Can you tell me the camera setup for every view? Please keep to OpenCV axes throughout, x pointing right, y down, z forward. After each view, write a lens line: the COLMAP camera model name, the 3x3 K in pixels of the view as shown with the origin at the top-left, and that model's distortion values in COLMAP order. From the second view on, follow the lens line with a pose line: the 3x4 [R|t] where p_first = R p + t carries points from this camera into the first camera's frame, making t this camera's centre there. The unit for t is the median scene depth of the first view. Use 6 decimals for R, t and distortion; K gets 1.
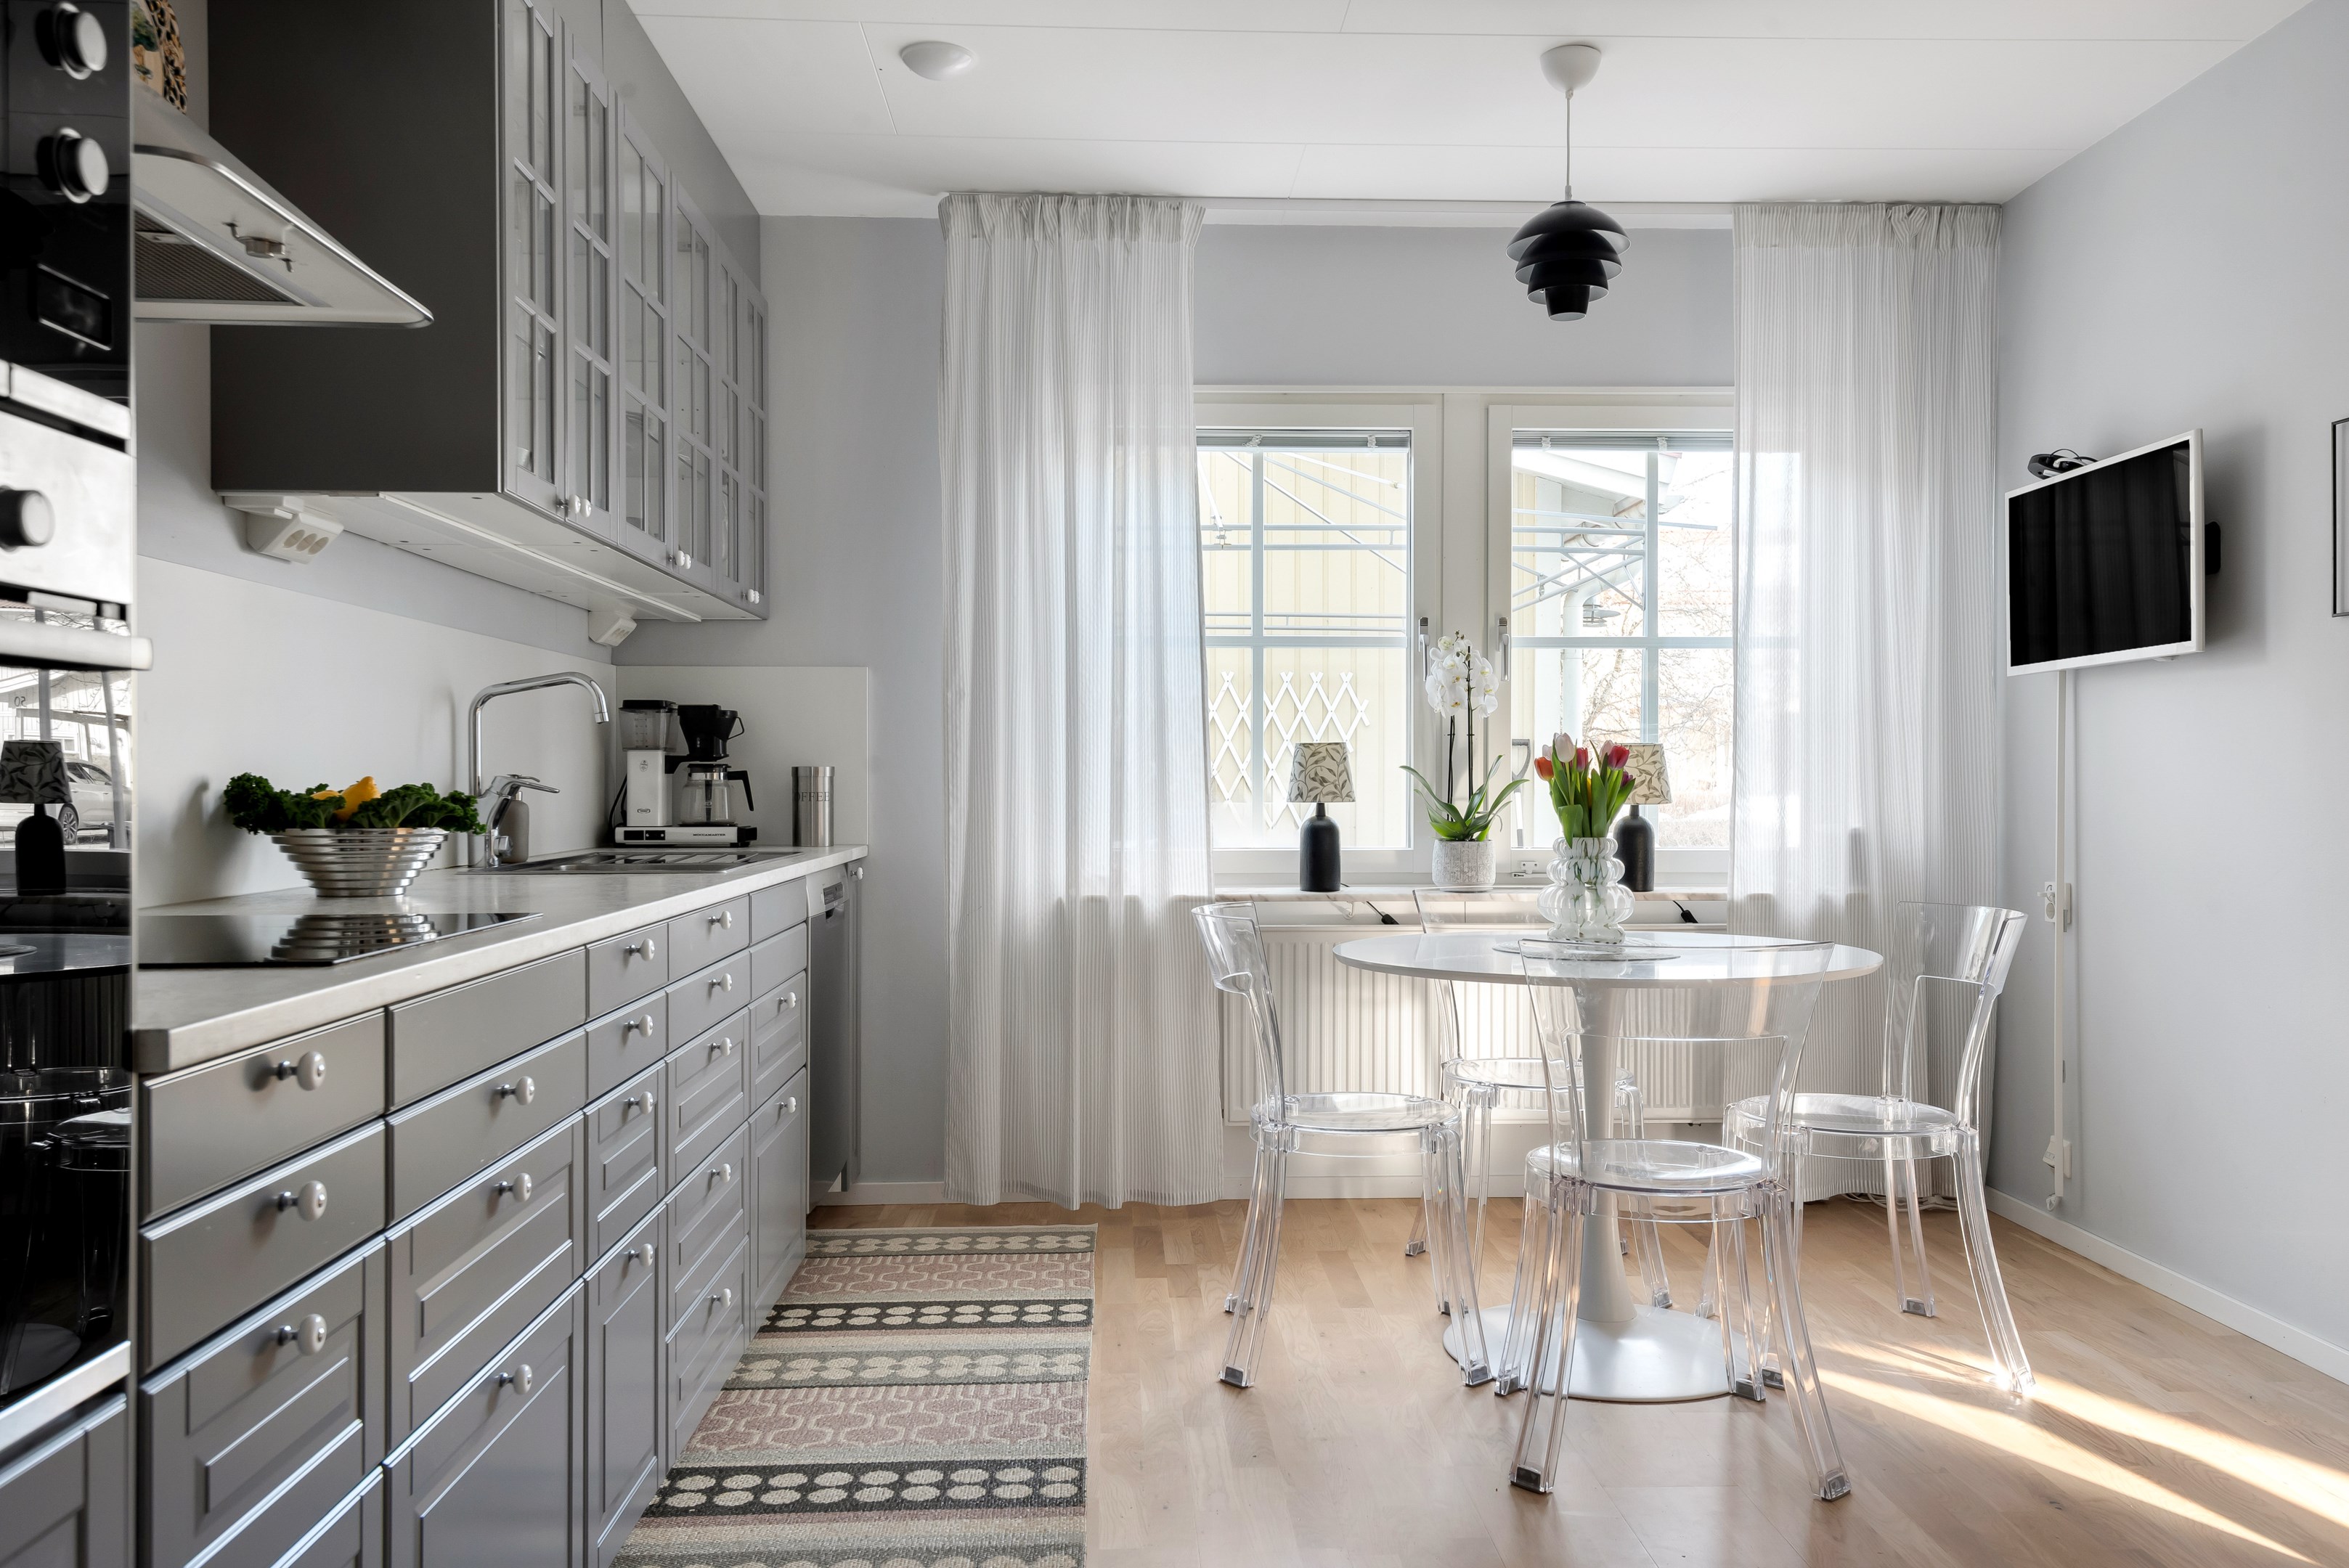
lens RADIAL K [[1802.7, 0, 1174.5], [0, 1802.7, 784.0], [0, 0, 1]] dist [0.004849, 0.003778]
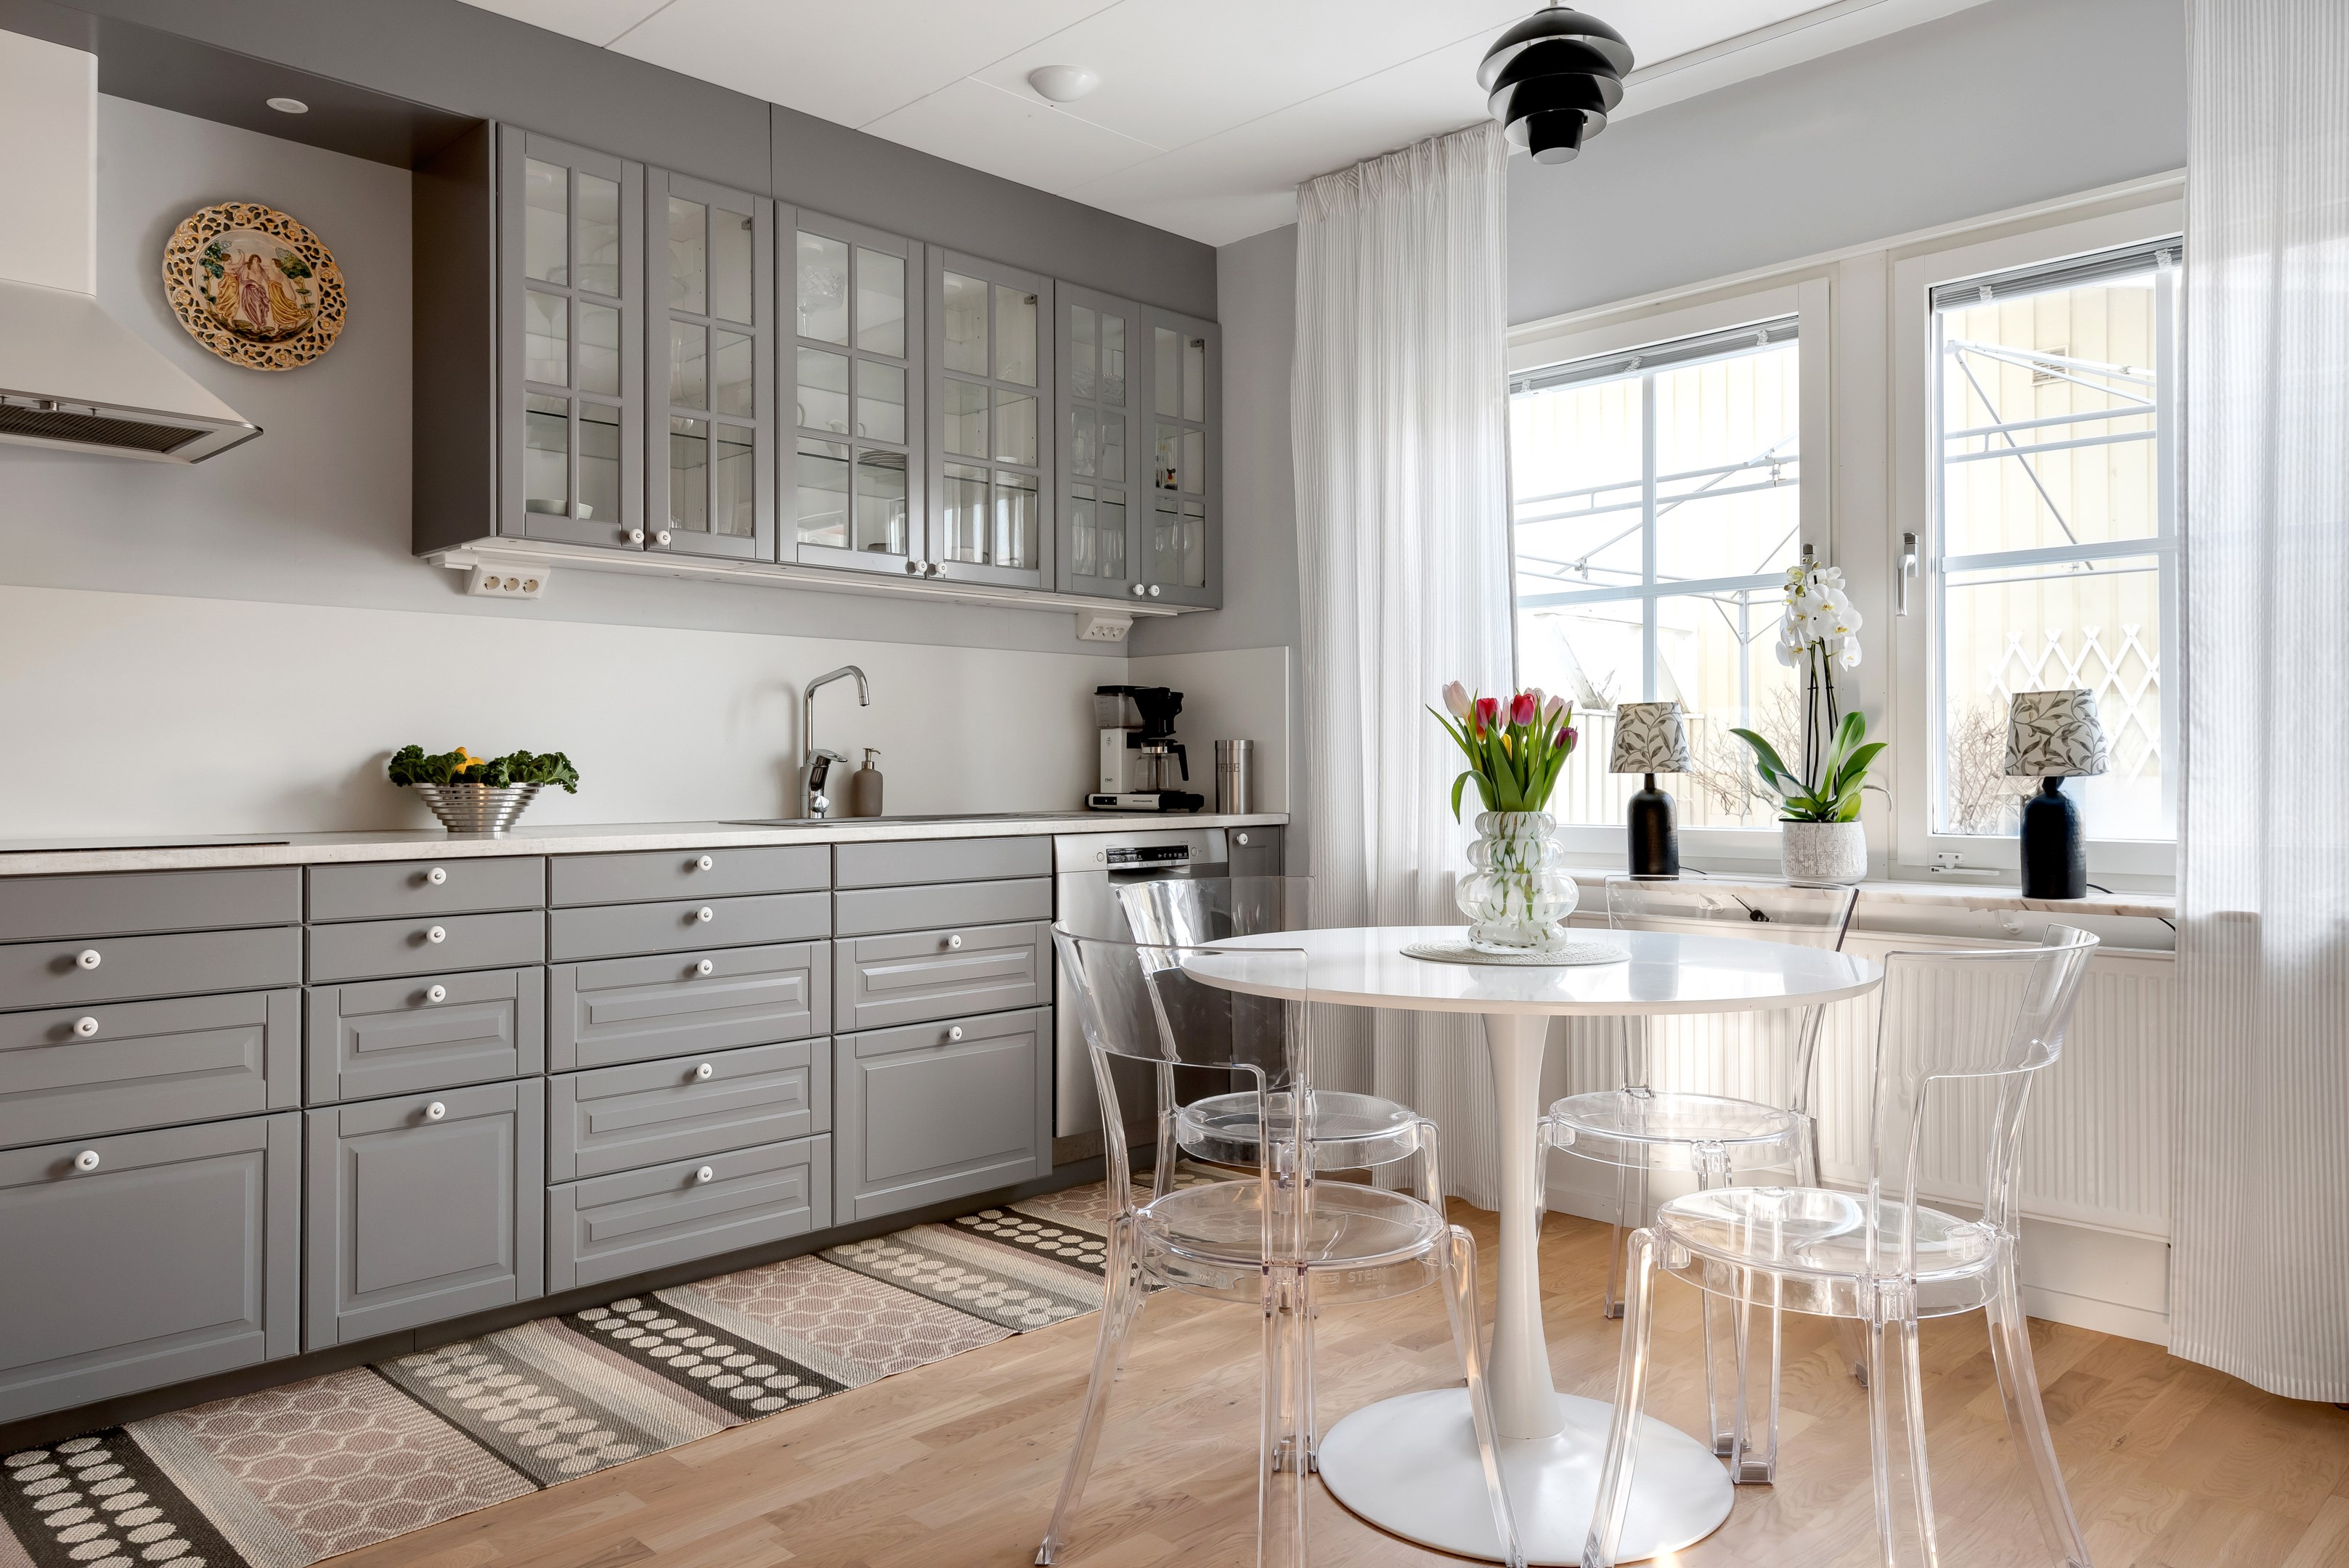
lens RADIAL K [[1644.3, 0, 1178.6], [0, 1644.3, 736.2], [0, 0, 1]] dist [0.033440, -0.000253]
pose [[0.680241, -0.016565, -0.732802, 0.508102], [0.001238, 0.999769, -0.021450, 0.009293], [0.732988, 0.013684, 0.680104, 0.303930]]
